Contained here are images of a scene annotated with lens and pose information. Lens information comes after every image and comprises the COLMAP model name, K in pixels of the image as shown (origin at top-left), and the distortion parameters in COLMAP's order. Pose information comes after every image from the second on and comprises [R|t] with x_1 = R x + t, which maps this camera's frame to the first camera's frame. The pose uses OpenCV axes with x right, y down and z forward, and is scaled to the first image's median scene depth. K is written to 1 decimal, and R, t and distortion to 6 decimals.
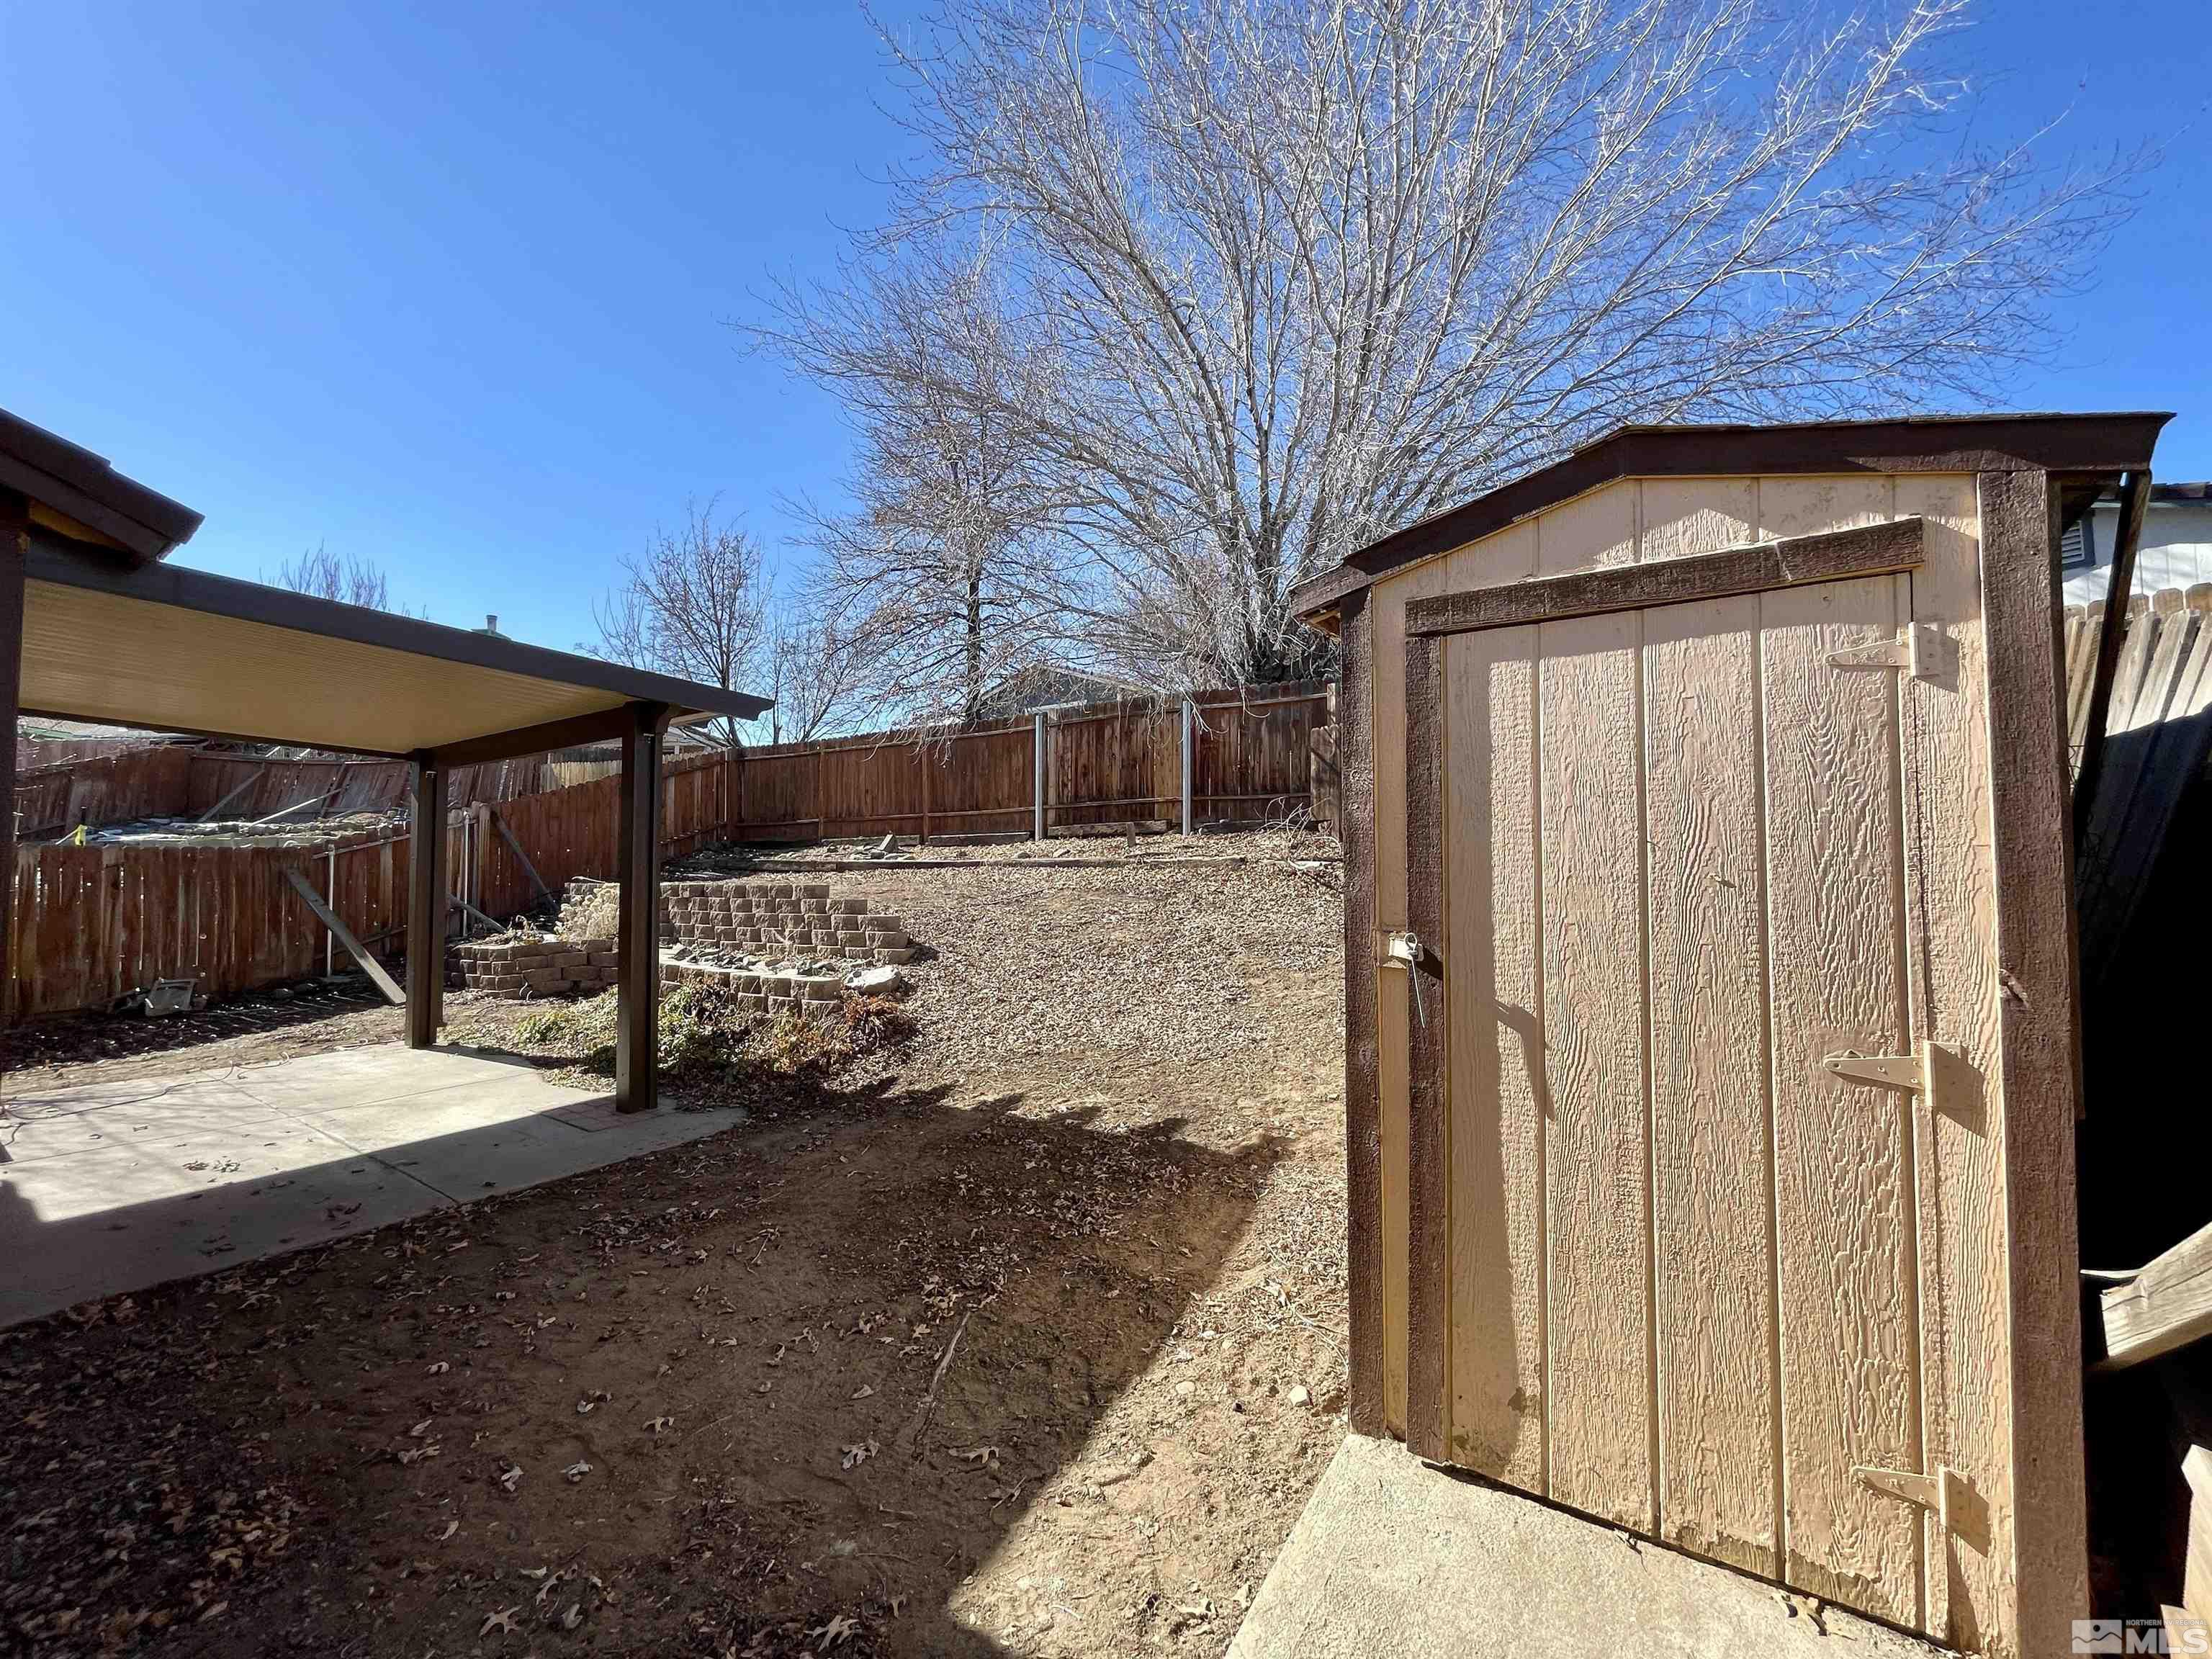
lens RADIAL K [[904.3, 0, 1104.1], [0, 904.3, 827.4], [0, 0, 1]] dist [0.002308, 0.000498]
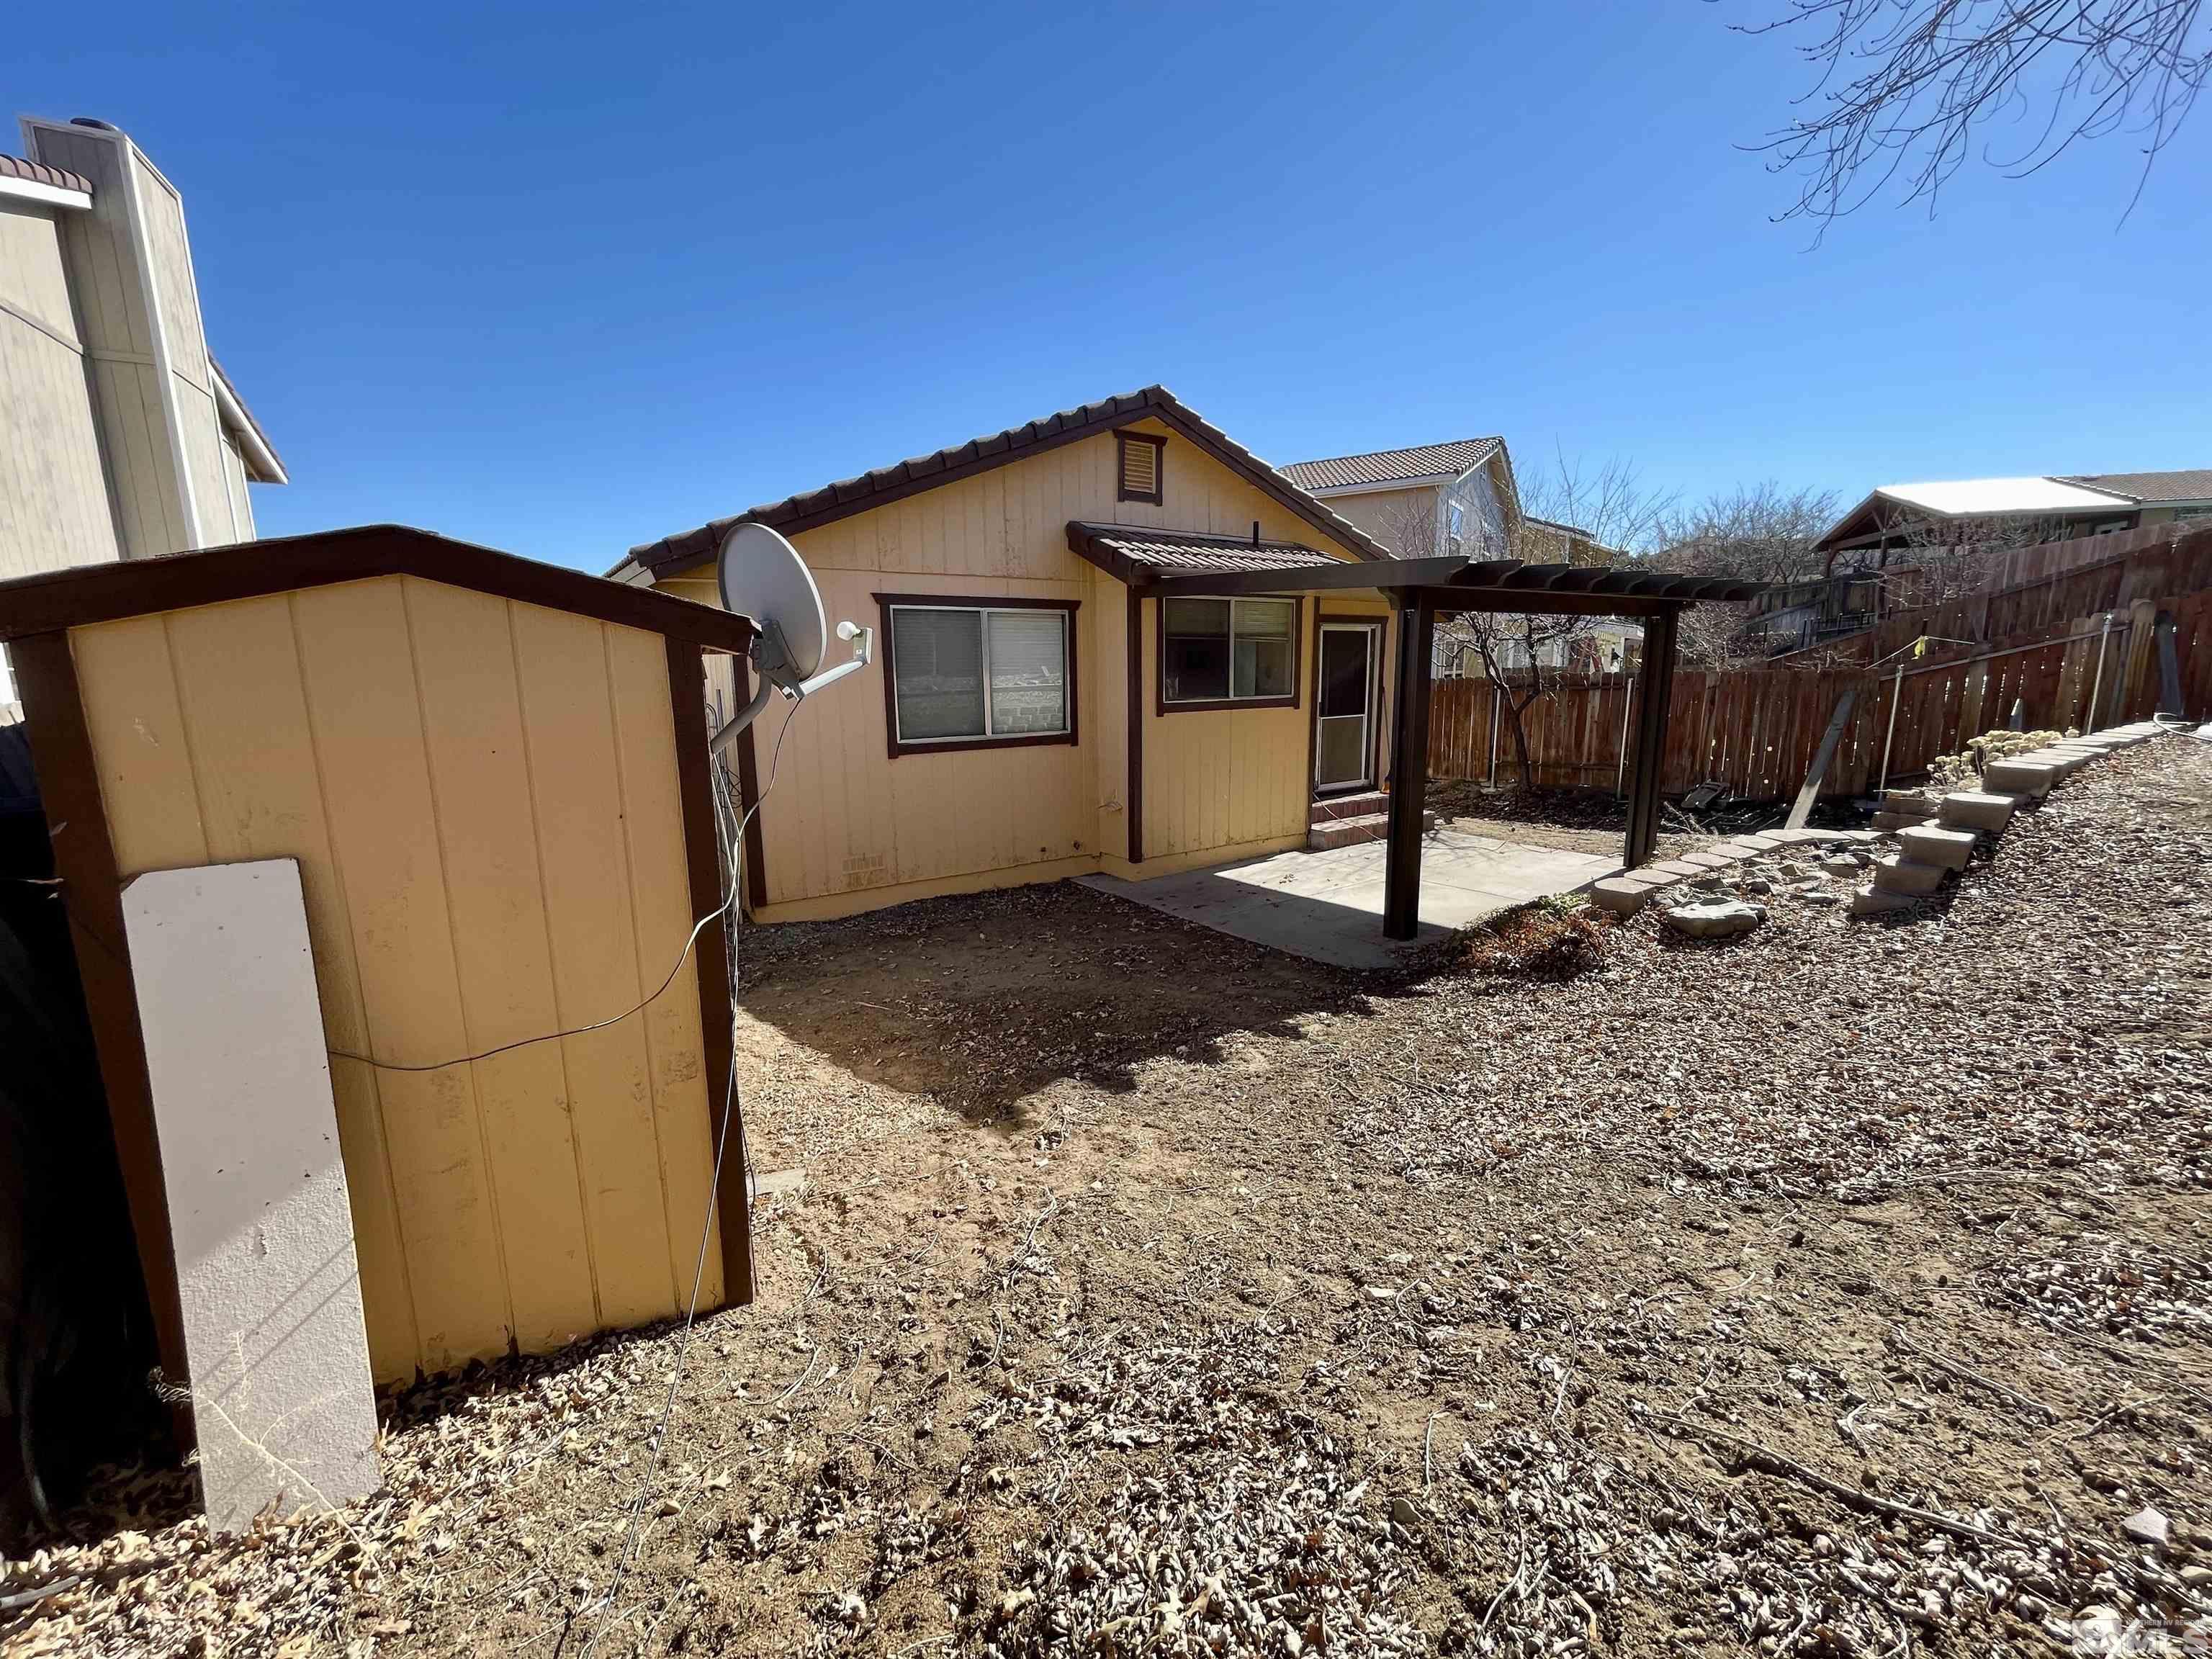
lens RADIAL K [[904.3, 0, 1104.1], [0, 904.3, 827.4], [0, 0, 1]] dist [0.002308, 0.000498]
pose [[-0.345969, 0.177658, -0.921272, 0.431050], [0.066029, 0.984085, 0.164975, -0.032281], [0.935920, -0.003754, -0.352194, 0.660799]]
